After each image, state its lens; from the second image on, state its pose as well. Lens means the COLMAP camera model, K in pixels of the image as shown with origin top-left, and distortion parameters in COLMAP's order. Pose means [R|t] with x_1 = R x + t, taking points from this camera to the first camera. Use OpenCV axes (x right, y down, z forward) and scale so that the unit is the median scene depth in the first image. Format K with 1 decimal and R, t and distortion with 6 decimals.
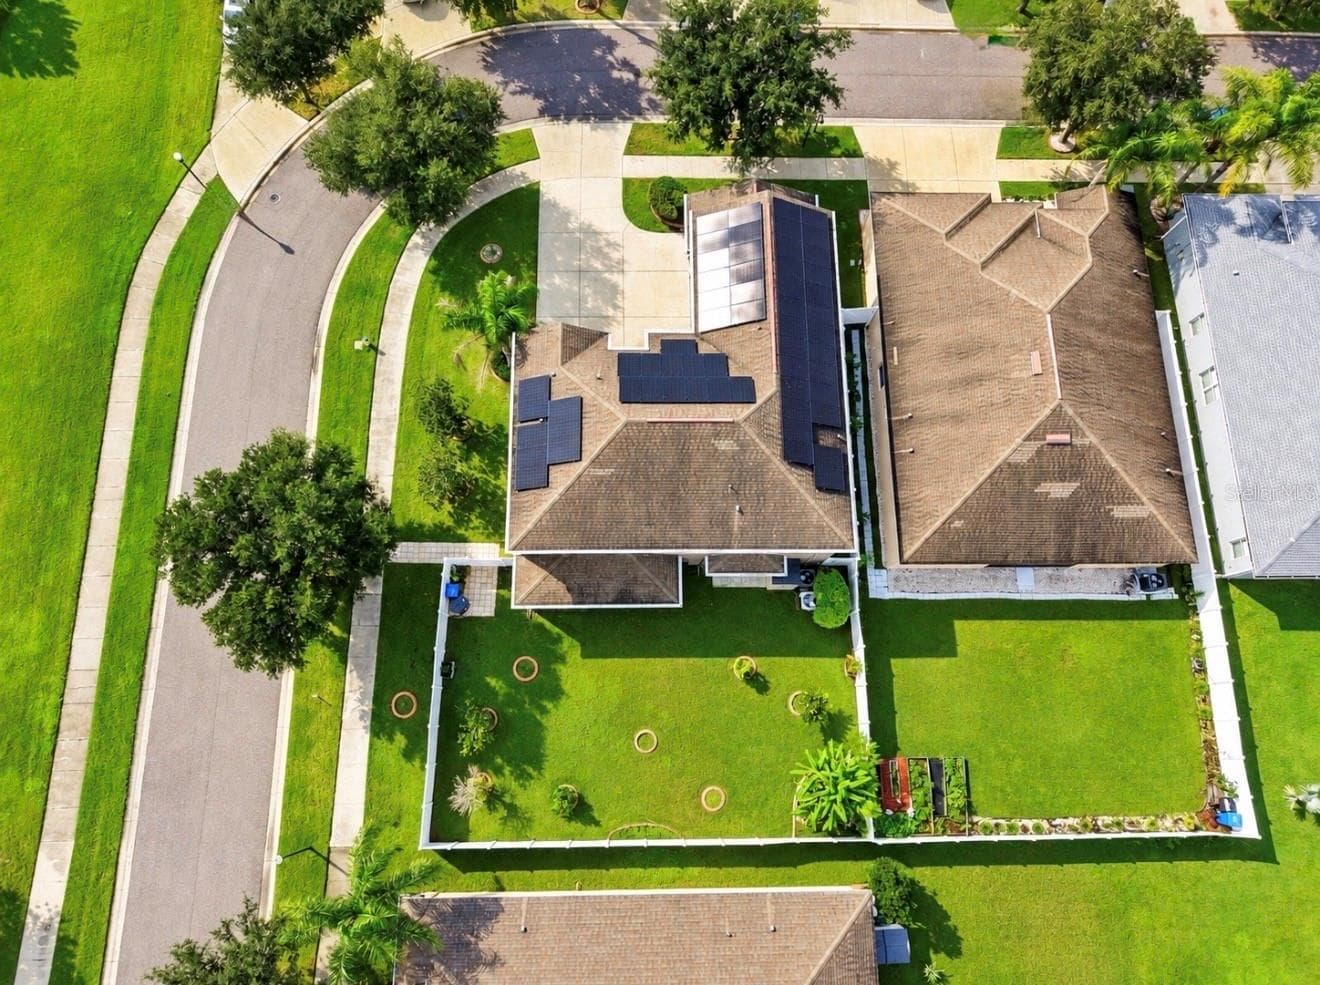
lens RADIAL K [[878.5, 0, 660.0], [0, 878.5, 492.5], [0, 0, 1]] dist [0.006485, -0.000478]
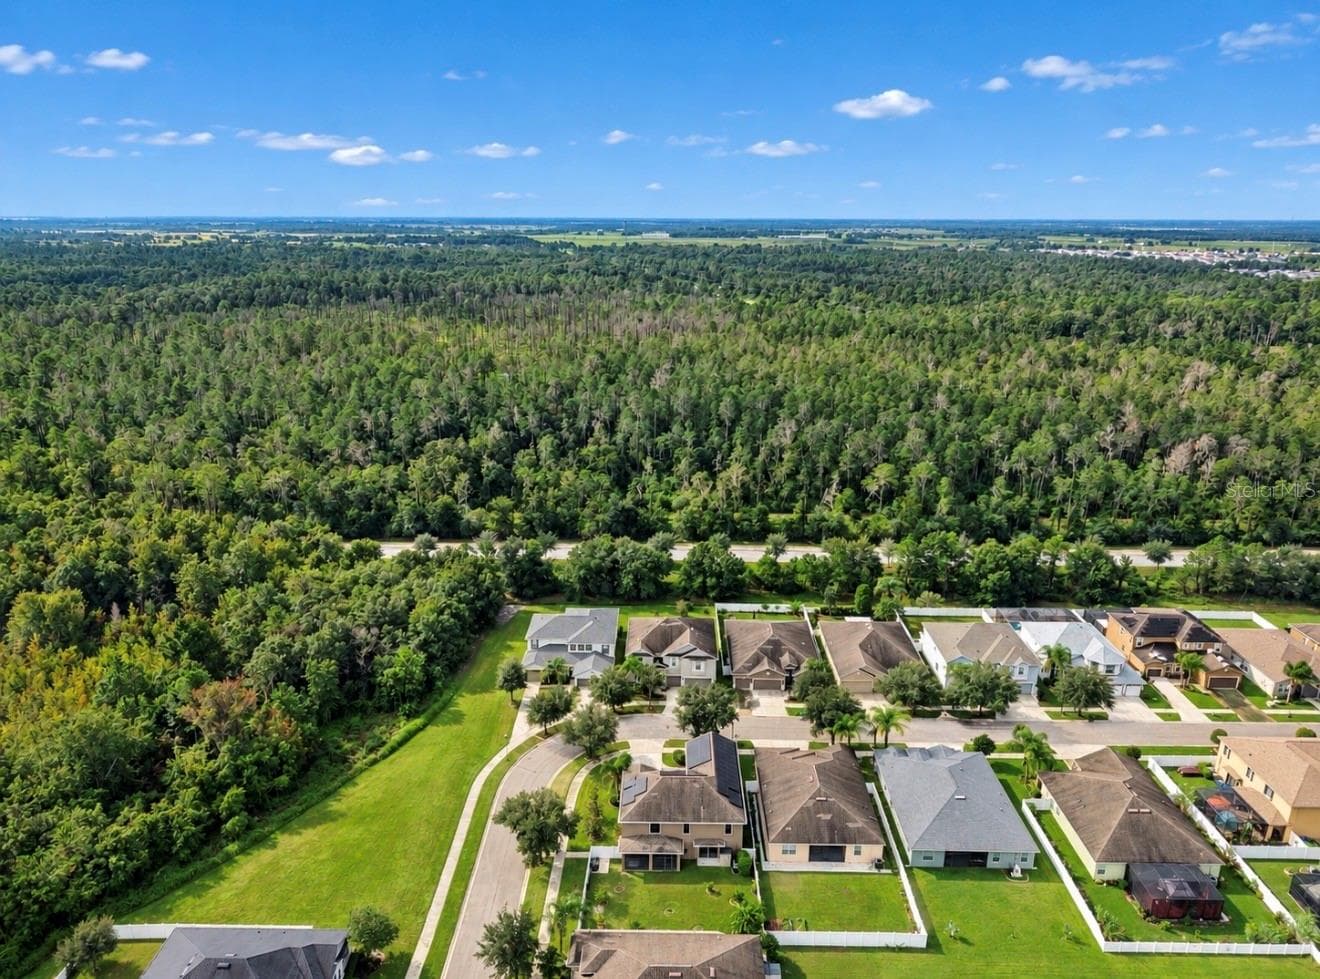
lens RADIAL K [[878.5, 0, 660.0], [0, 878.5, 489.5], [0, 0, 1]] dist [0.006485, -0.000478]
pose [[0.999662, -0.008586, -0.024527, 0.025484], [-0.016267, 0.529290, -0.848285, 1.635282], [0.020265, 0.848398, 0.528971, -1.185083]]
